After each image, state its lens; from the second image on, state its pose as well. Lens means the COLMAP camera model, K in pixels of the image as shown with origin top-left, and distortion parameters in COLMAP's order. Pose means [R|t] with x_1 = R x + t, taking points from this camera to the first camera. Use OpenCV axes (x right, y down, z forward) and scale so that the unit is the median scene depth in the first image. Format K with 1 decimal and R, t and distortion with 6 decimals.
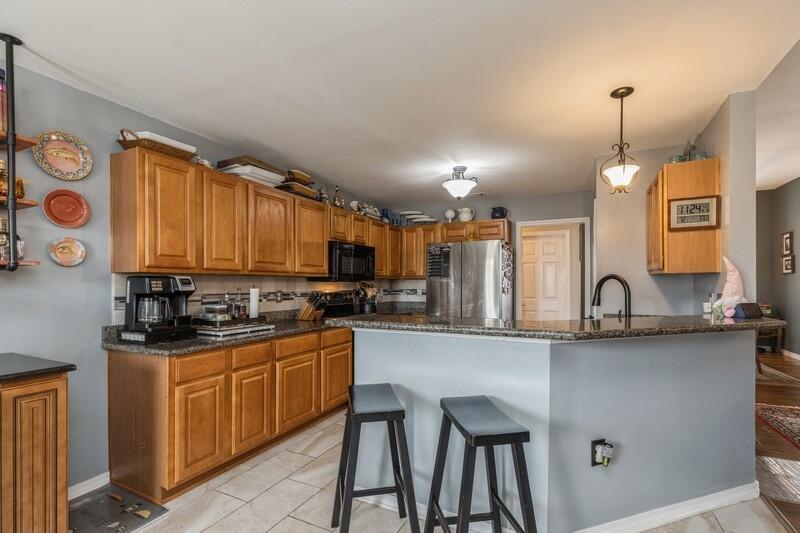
lens RADIAL K [[362.7, 0, 402.6], [0, 362.7, 283.0], [0, 0, 1]] dist [0.001915, -0.000054]
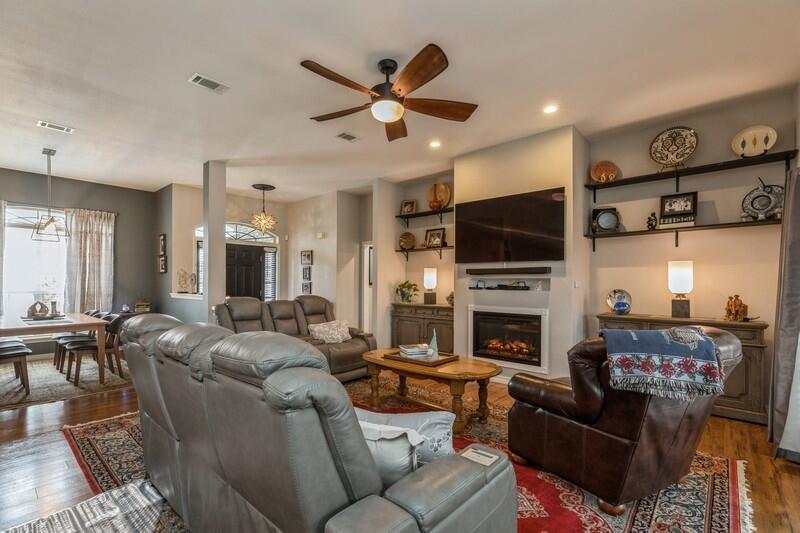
lens RADIAL K [[362.7, 0, 402.6], [0, 362.7, 283.0], [0, 0, 1]] dist [0.001915, -0.000054]
pose [[0.258454, -0.001525, 0.966022, 0.412143], [-0.001907, 0.999996, 0.002089, 0.001222], [-0.966022, -0.002382, 0.258450, 0.074631]]
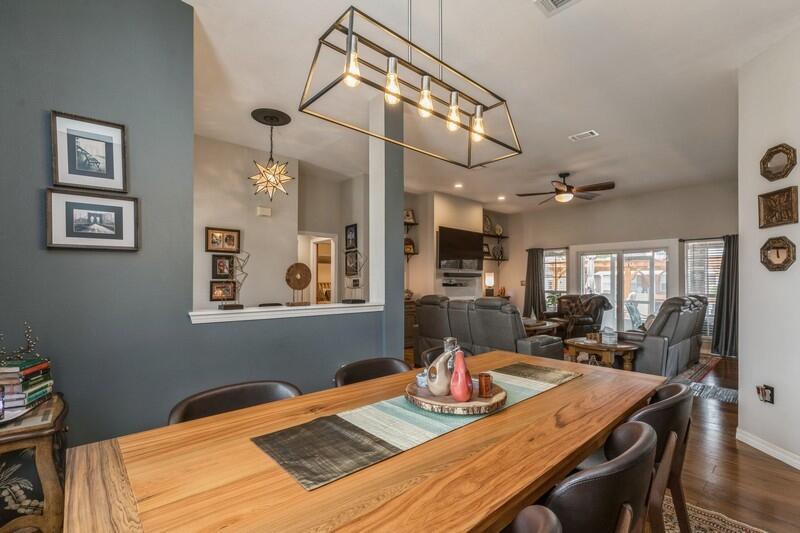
lens RADIAL K [[362.7, 0, 402.6], [0, 362.7, 283.0], [0, 0, 1]] dist [0.001915, -0.000054]
pose [[-0.929783, -0.004708, 0.368078, 1.381226], [-0.003773, 0.999988, 0.003259, 0.002224], [-0.368089, 0.001641, -0.929789, 2.379182]]
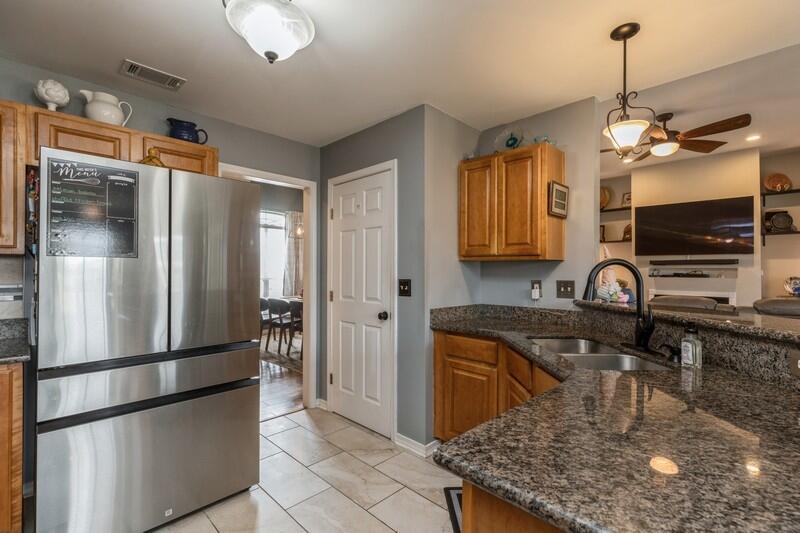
lens RADIAL K [[361.0, 0, 404.1], [0, 361.0, 267.1], [0, 0, 1]] dist [0.001290, 0.000002]
pose [[0.301341, 0.009432, 0.953470, -0.203192], [-0.002402, 0.999955, -0.009133, 0.000435], [-0.953514, 0.000462, 0.301350, 0.849681]]
